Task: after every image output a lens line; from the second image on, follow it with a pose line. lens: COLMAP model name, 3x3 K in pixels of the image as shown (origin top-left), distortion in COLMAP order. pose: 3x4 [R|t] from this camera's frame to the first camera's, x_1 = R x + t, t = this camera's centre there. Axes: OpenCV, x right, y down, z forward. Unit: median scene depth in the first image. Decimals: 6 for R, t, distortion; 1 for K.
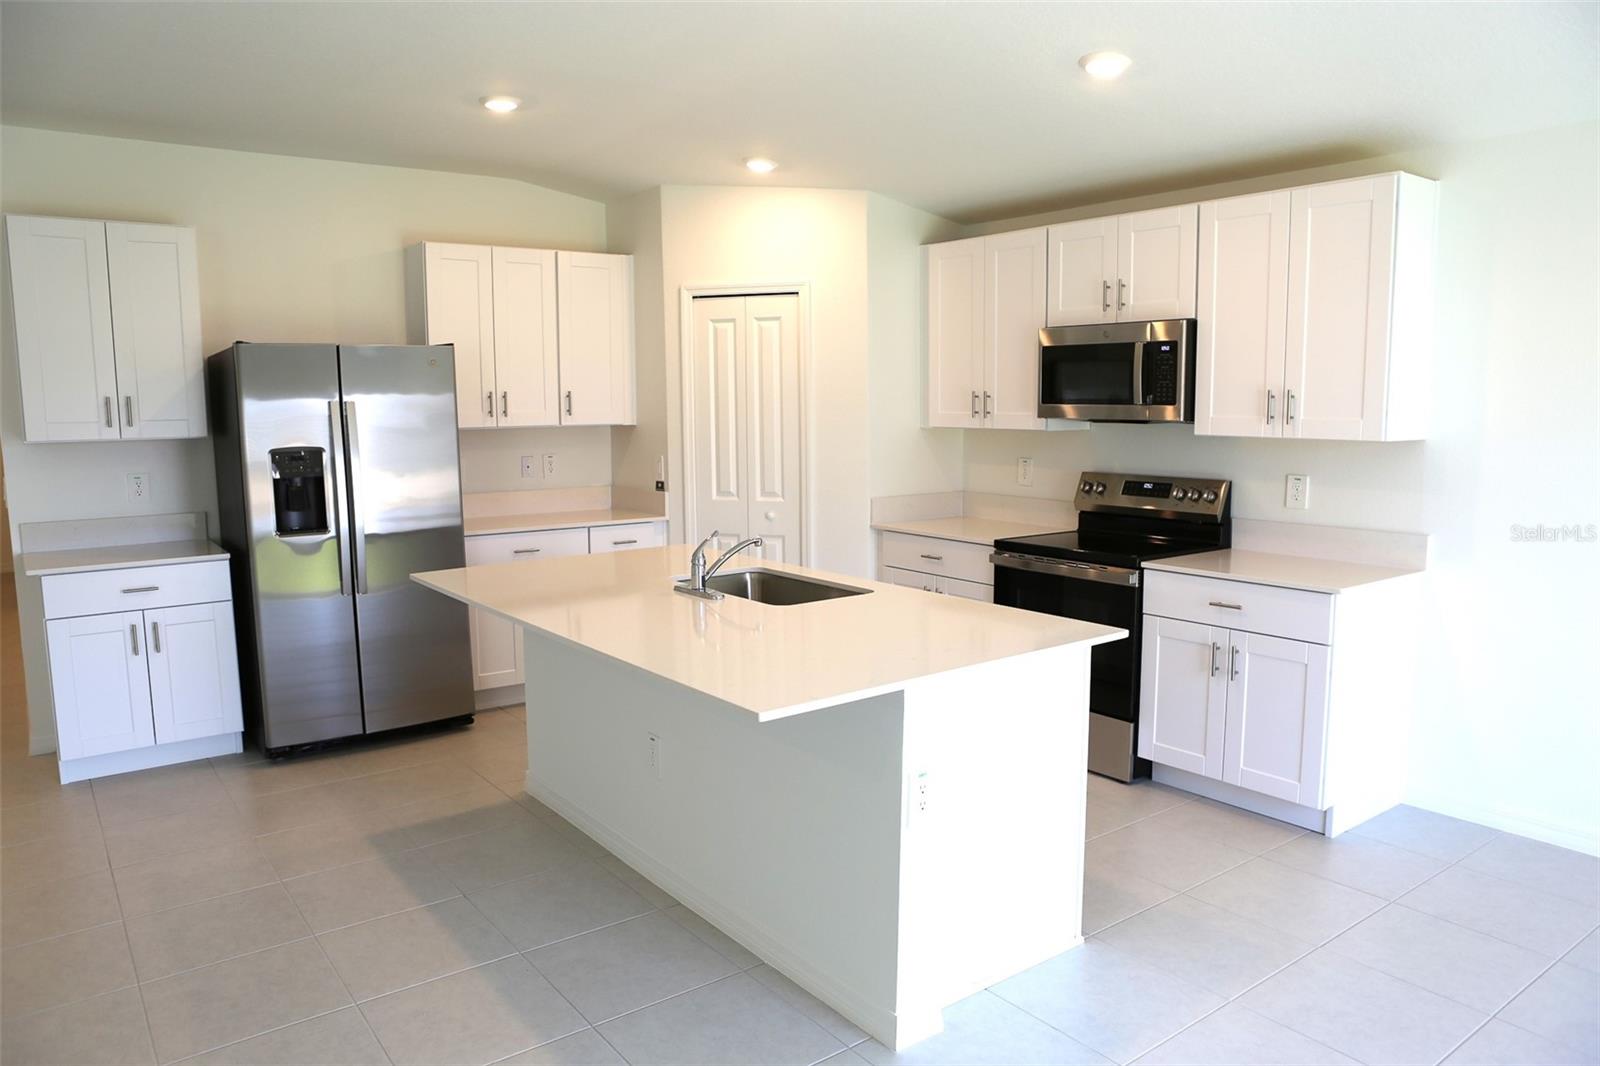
lens RADIAL K [[1117.8, 0, 793.2], [0, 1117.8, 537.6], [0, 0, 1]] dist [-0.046509, 0.009253]
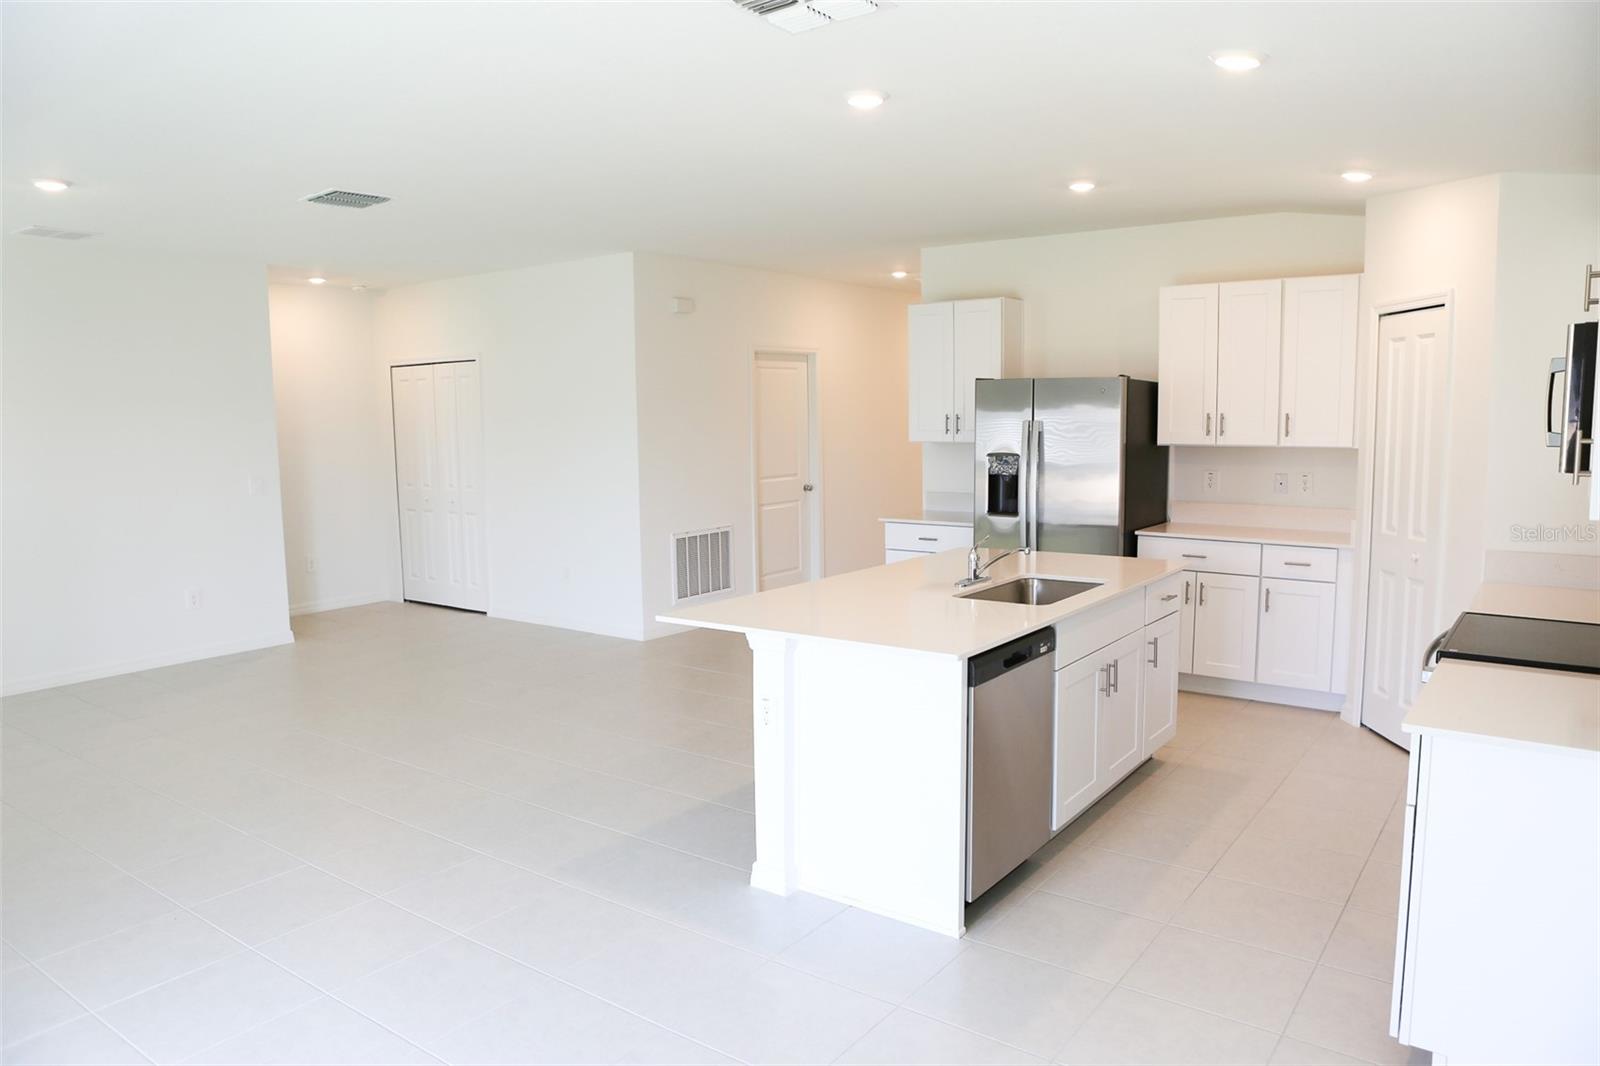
lens RADIAL K [[1117.8, 0, 806.0], [0, 1117.8, 529.9], [0, 0, 1]] dist [-0.046509, 0.009253]
pose [[0.309603, 0.109457, -0.944545, 0.773635], [-0.114890, 0.990381, 0.077110, -0.062127], [0.943900, 0.084645, 0.319200, 0.307053]]
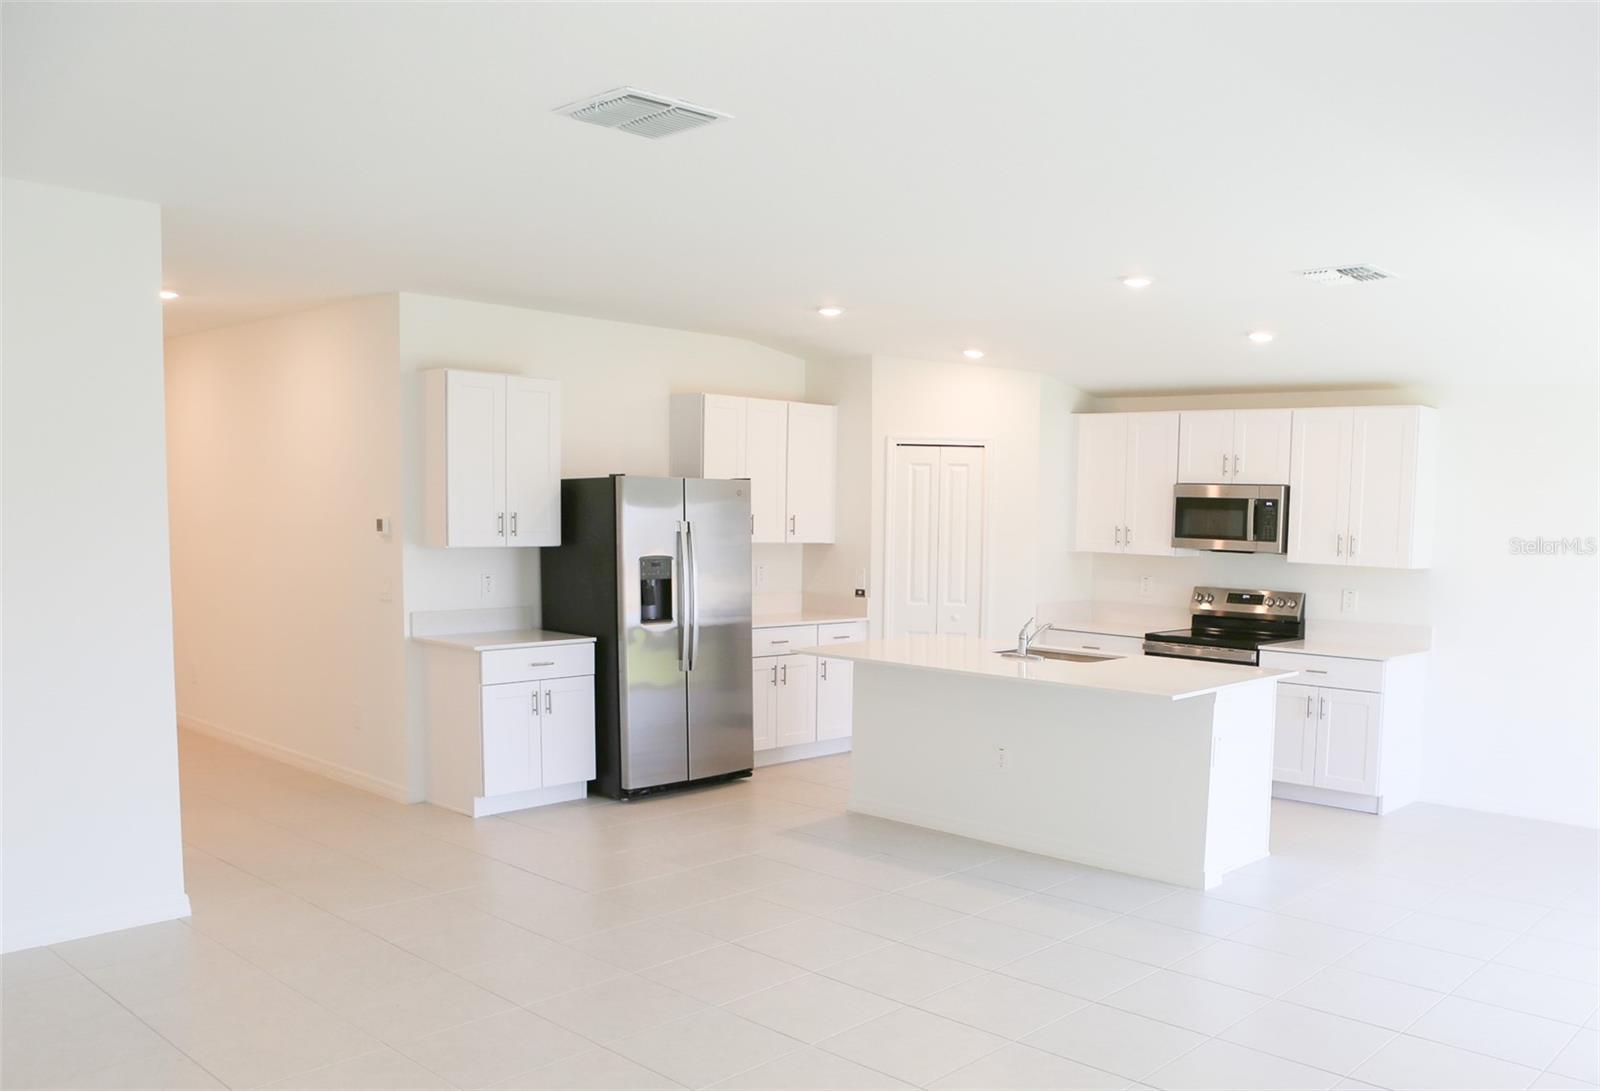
lens RADIAL K [[1381.2, 0, 966.6], [0, 1381.2, 630.9], [0, 0, 1]] dist [-0.034972, -0.000057]
pose [[0.967826, 0.008969, 0.251459, -0.477791], [-0.000846, 0.999475, -0.032391, 0.055579], [-0.251617, 0.031136, 0.967326, -0.627127]]
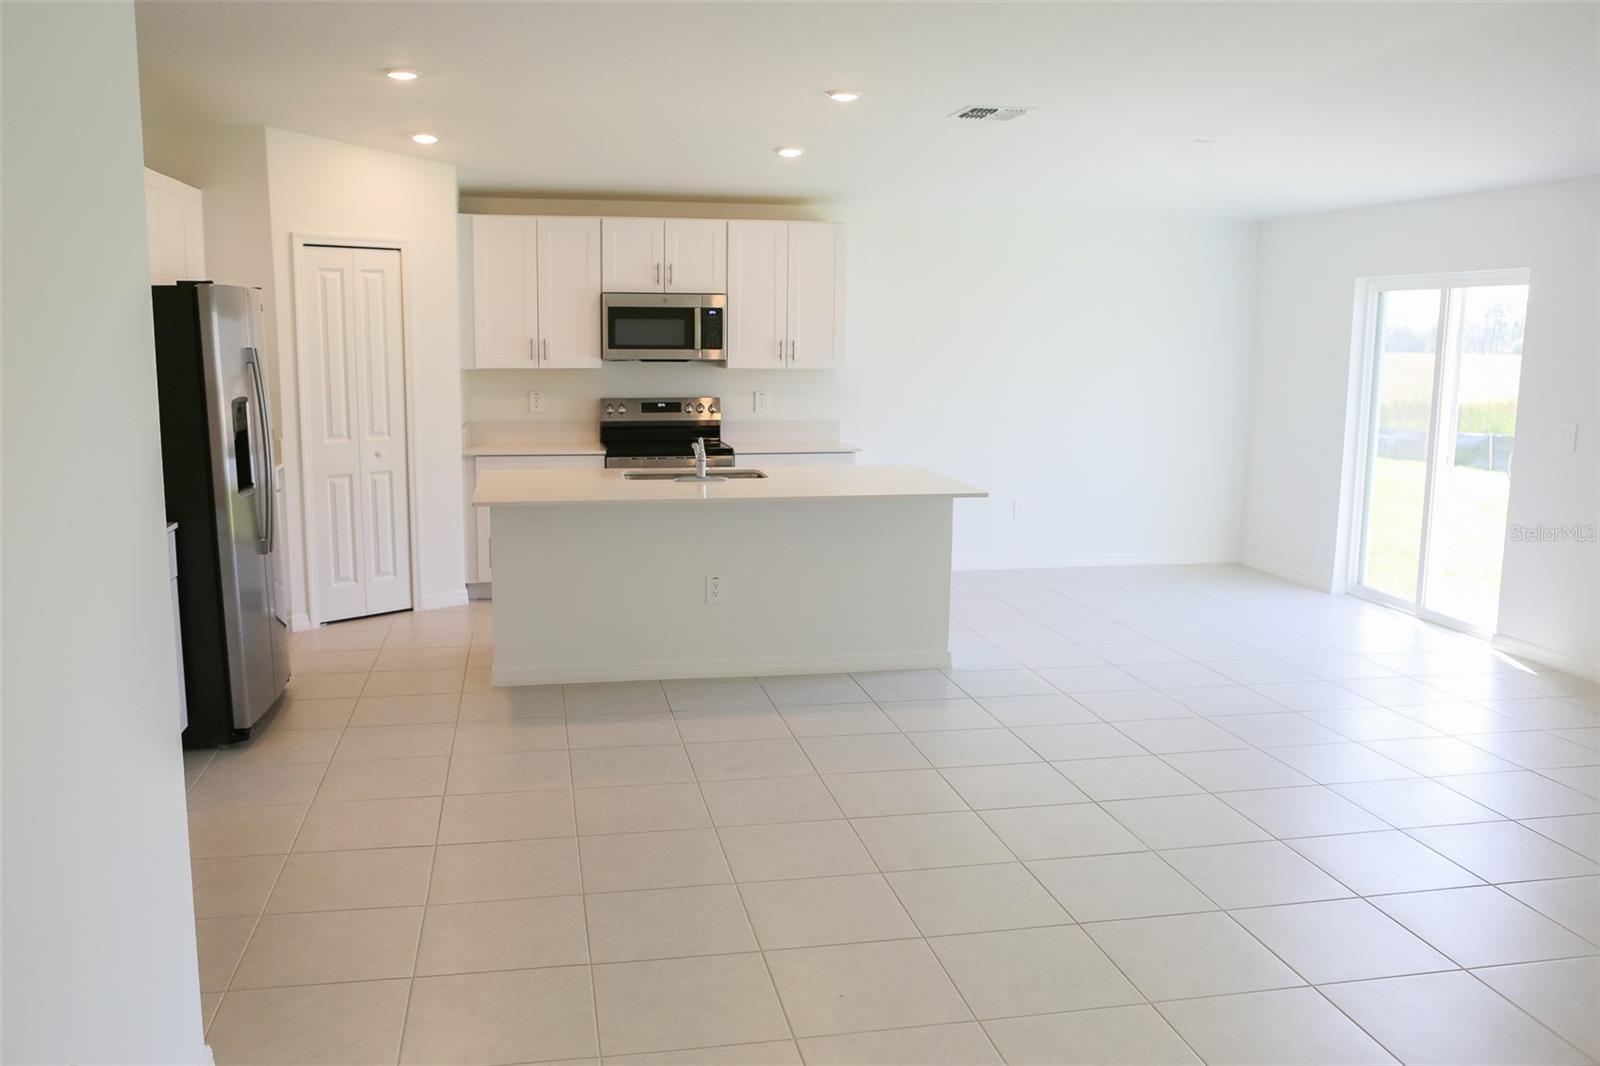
lens RADIAL K [[1338.3, 0, 797.7], [0, 1338.3, 531.1], [0, 0, 1]] dist [-0.029887, 0.001712]
pose [[0.424250, -0.124762, 0.896909, -1.198005], [0.105940, 0.990500, 0.087670, -0.018151], [-0.899327, 0.057825, 0.433437, 0.097510]]
